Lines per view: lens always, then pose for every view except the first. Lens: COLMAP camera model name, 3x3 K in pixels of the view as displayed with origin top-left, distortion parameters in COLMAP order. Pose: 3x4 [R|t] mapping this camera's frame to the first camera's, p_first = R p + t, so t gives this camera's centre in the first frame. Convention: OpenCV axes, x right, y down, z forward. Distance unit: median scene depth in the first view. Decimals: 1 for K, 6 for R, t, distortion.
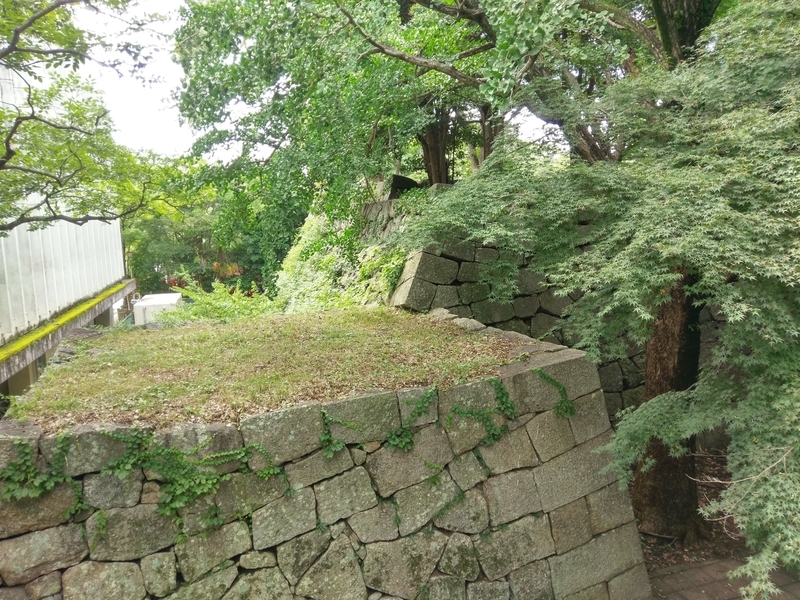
lens RADIAL K [[595.6, 0, 400.0], [0, 595.6, 300.0], [0, 0, 1]] dist [0.053781, -0.099994]
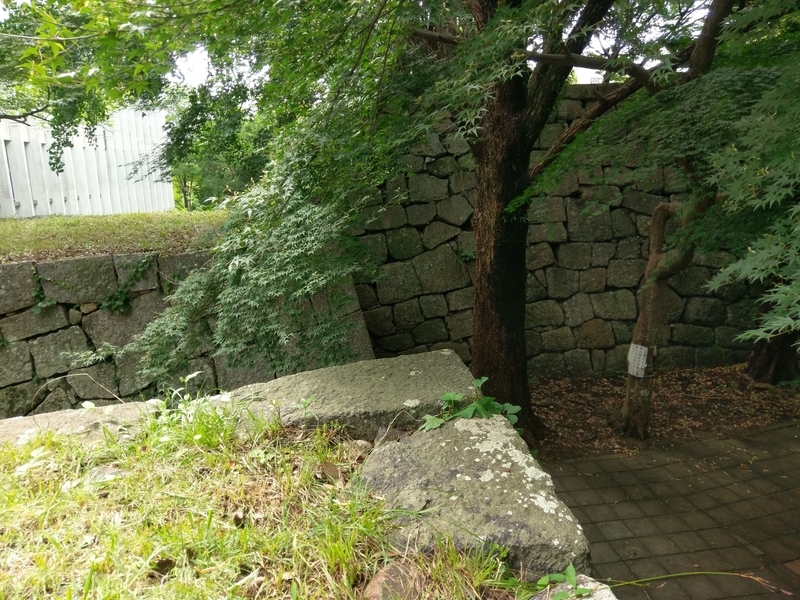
lens RADIAL K [[595.6, 0, 393.3], [0, 595.6, 299.5], [0, 0, 1]] dist [0.064817, -0.100067]
pose [[0.986631, 0.039330, -0.158154, 0.638465], [-0.025765, 0.995882, 0.086925, 0.129006], [0.160921, -0.081688, 0.983581, 0.069325]]
